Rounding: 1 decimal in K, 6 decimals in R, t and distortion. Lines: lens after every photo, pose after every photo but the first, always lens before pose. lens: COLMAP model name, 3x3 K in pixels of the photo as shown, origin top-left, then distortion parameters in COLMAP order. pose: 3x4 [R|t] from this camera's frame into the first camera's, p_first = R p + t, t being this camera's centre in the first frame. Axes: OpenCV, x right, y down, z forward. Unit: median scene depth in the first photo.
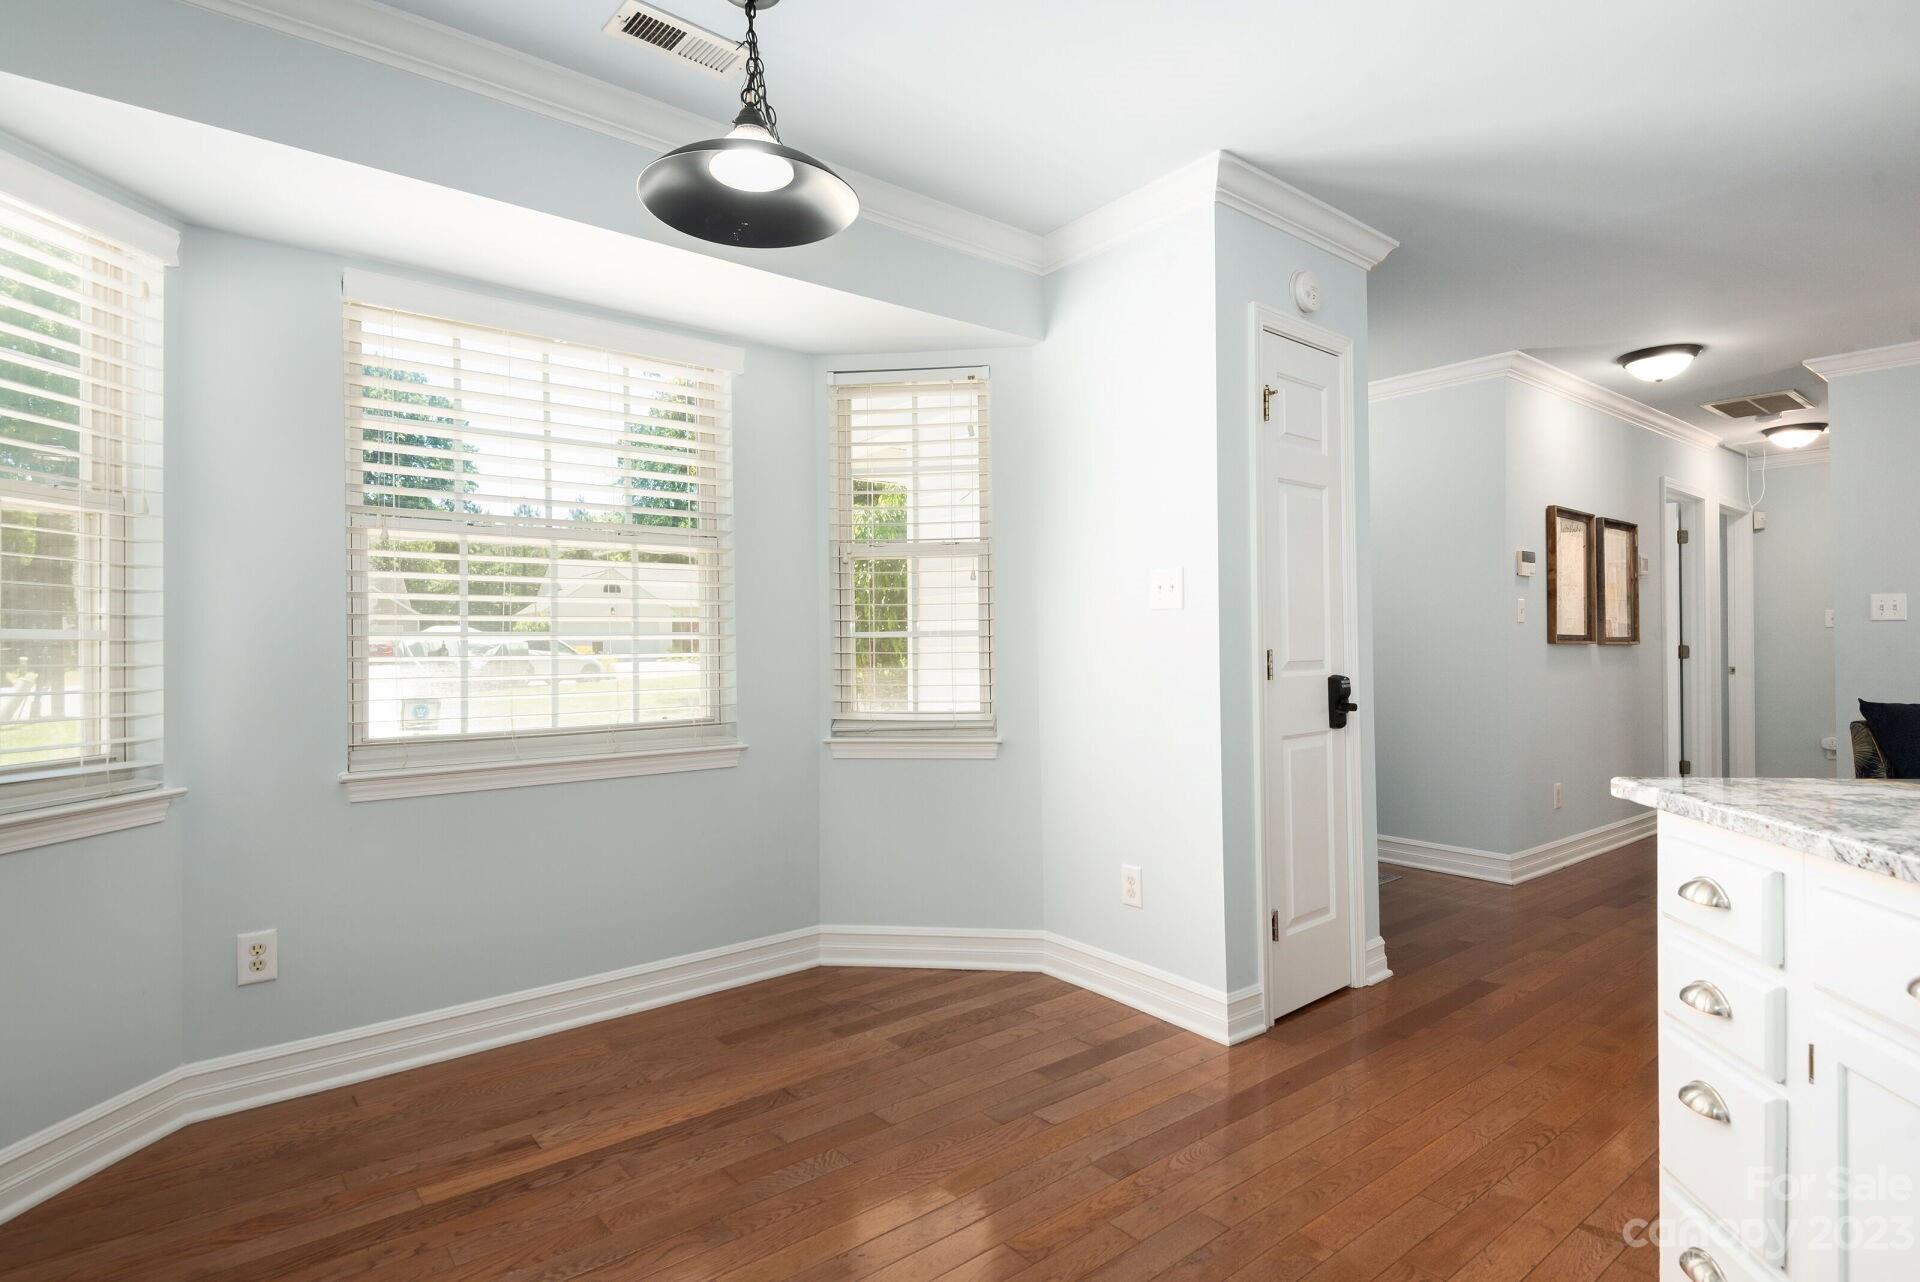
lens RADIAL K [[990.4, 0, 960.0], [0, 990.4, 641.0], [0, 0, 1]] dist [0.019799, -0.000434]
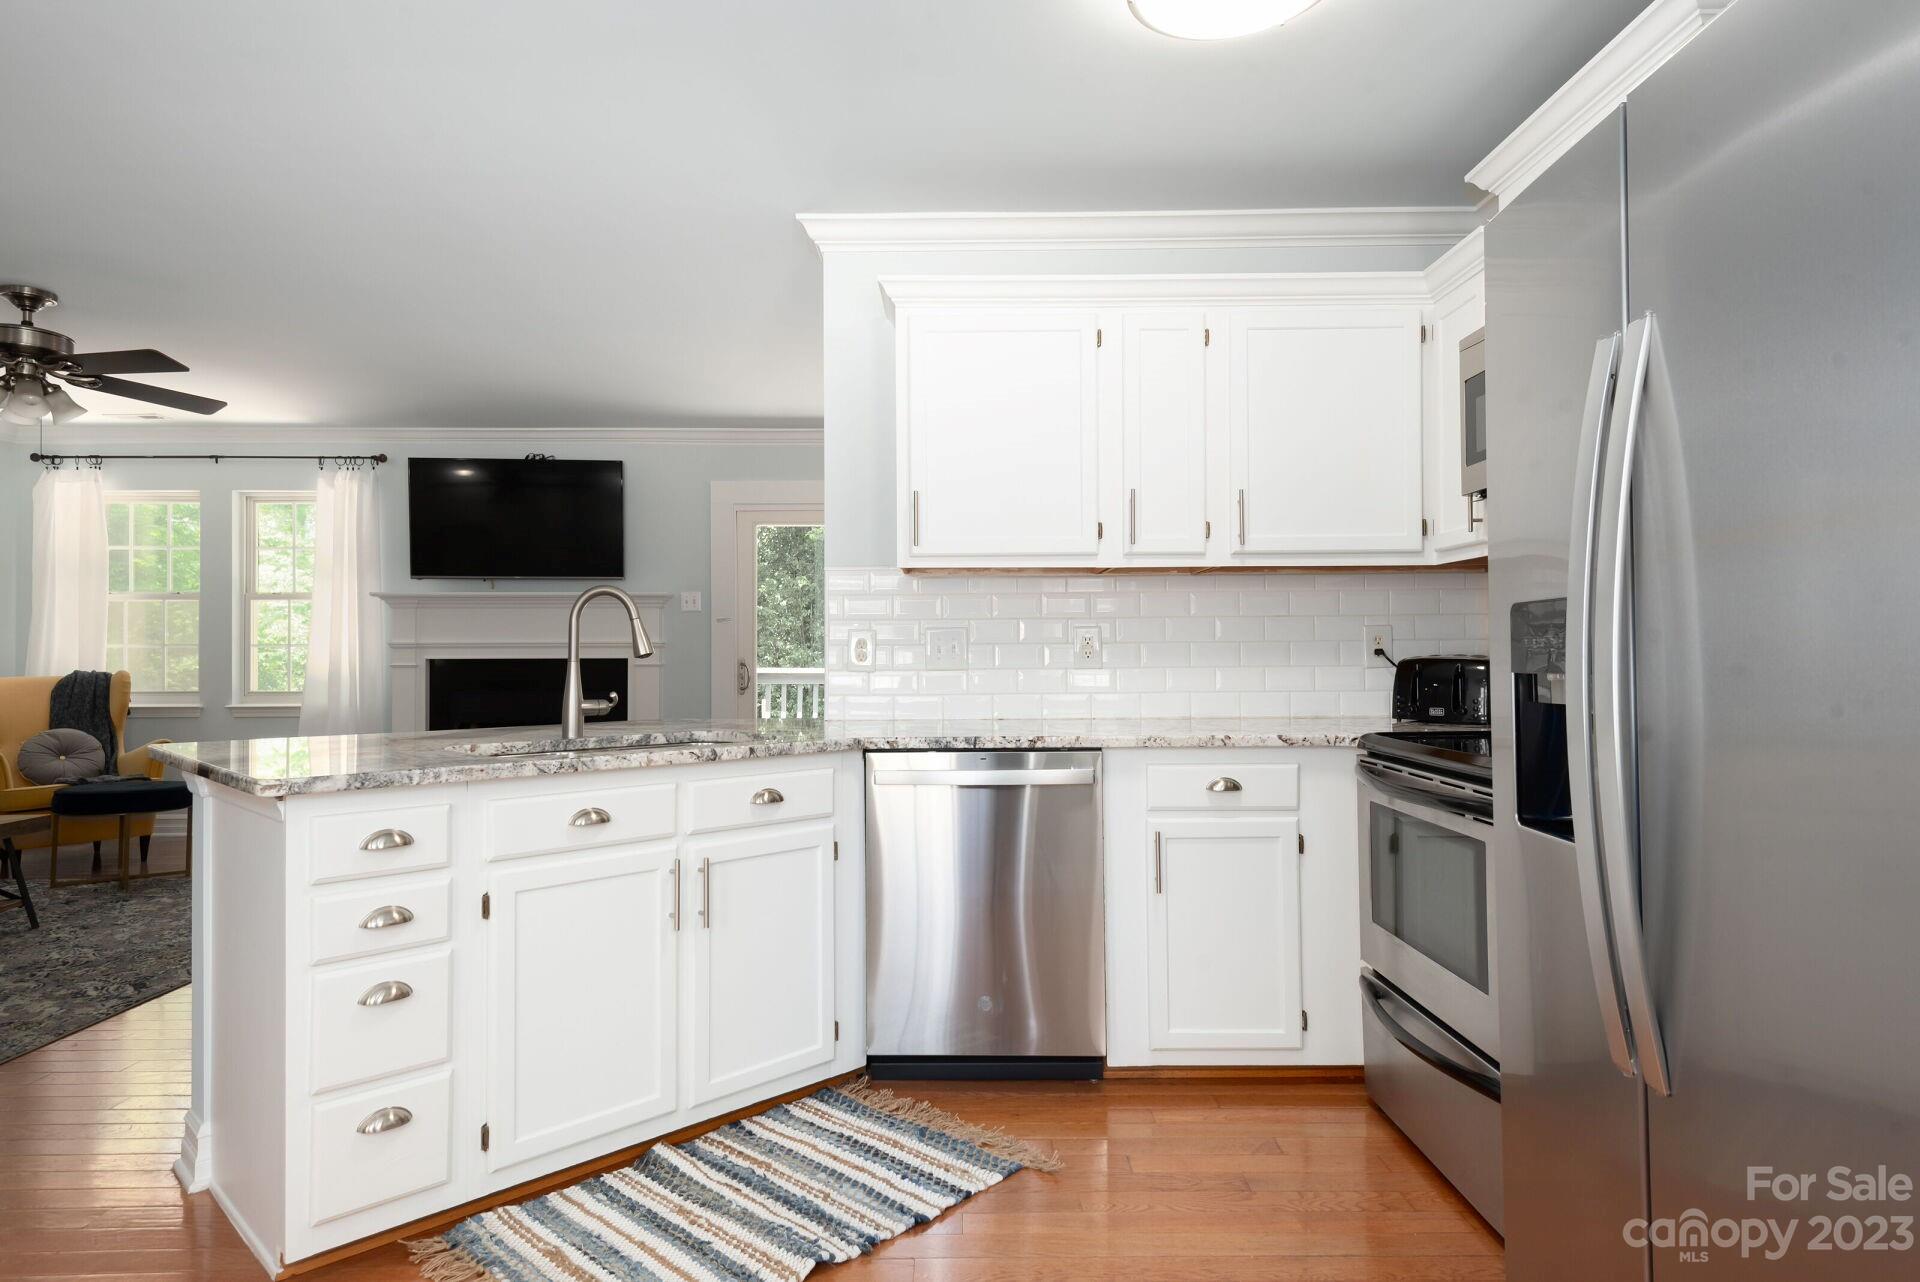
lens RADIAL K [[1142.2, 0, 966.0], [0, 1142.2, 635.4], [0, 0, 1]] dist [0.069654, -0.048073]
pose [[-0.787416, 0.021823, 0.616035, -0.322466], [0.007751, 0.999645, -0.025506, 0.009806], [-0.616373, -0.015309, -0.787305, 0.704046]]
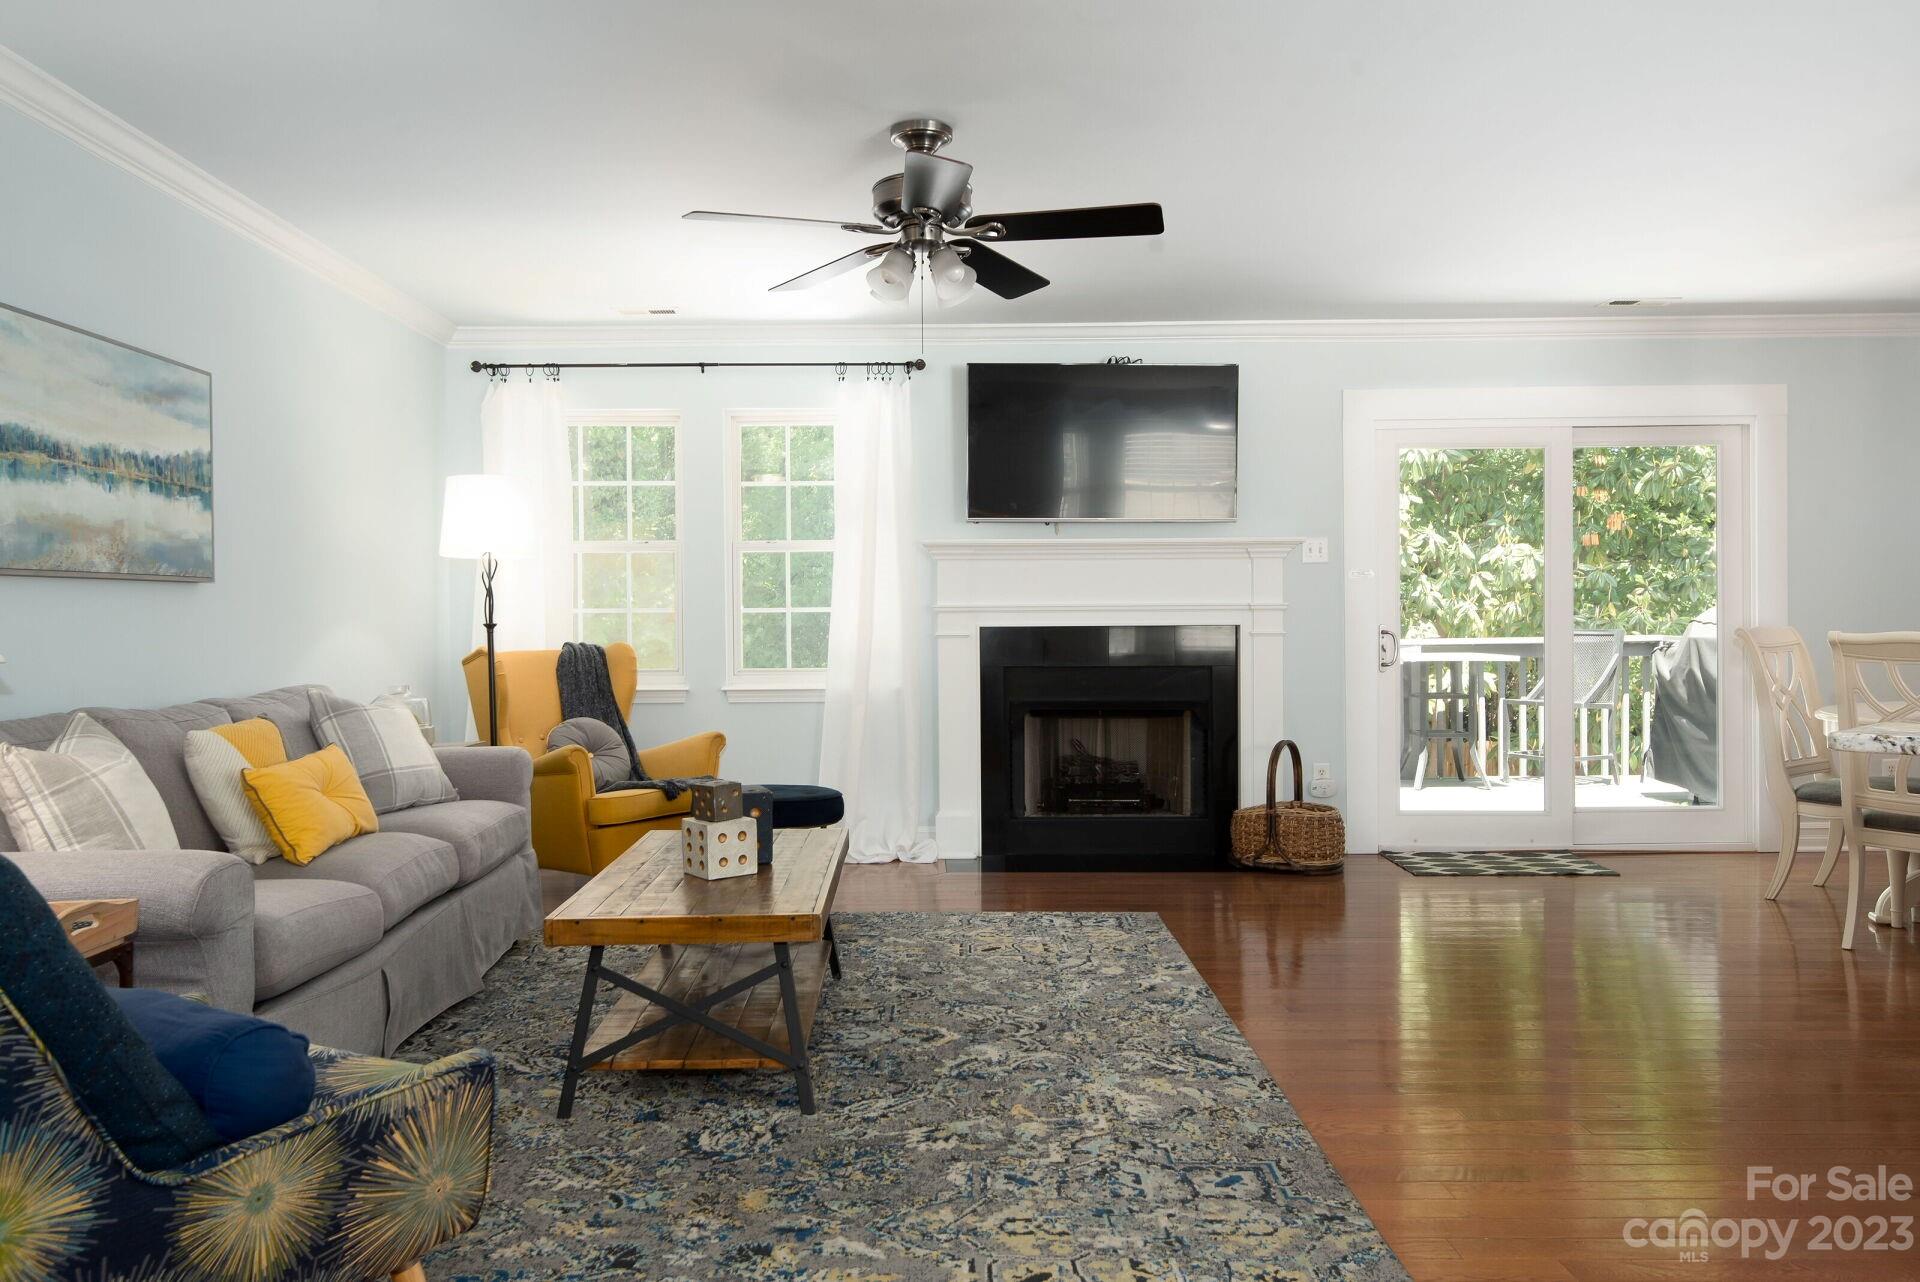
lens RADIAL K [[1426.3, 0, 960.0], [0, 1426.3, 641.0], [0, 0, 1]] dist [-0.003282, -0.003576]
pose [[-0.794953, 0.008431, 0.606612, 0.496196], [0.011818, 0.999929, 0.001590, 0.008302], [-0.606556, 0.008433, -0.794996, 1.210931]]
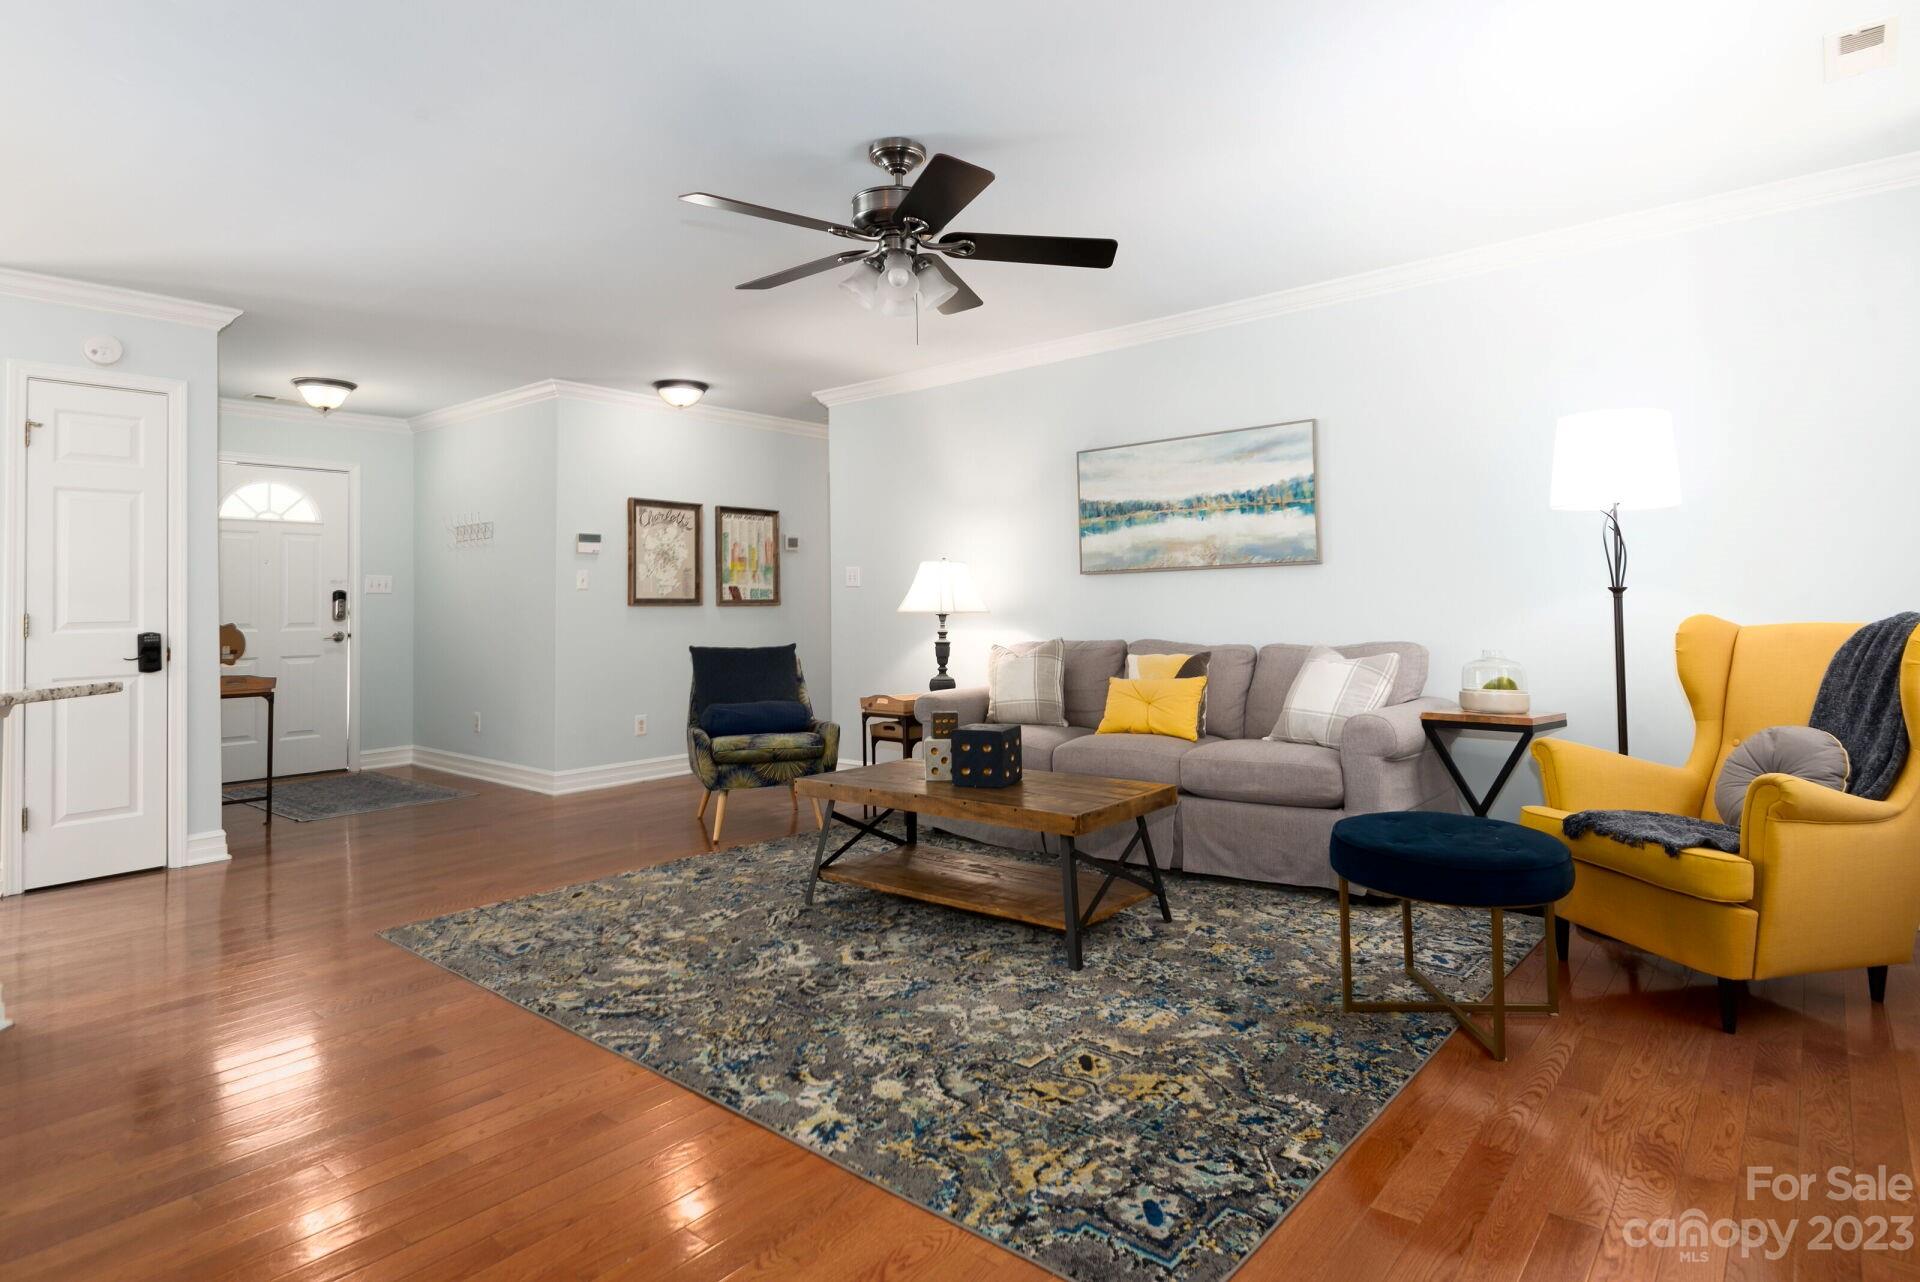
lens RADIAL K [[1014.8, 0, 966.8], [0, 1014.8, 573.3], [0, 0, 1]] dist [0.022145, -0.000343]
pose [[0.980554, 0.001322, 0.196245, 1.076742], [0.003487, 0.999702, -0.024155, -0.007225], [-0.196218, 0.024369, 0.980257, -0.519670]]
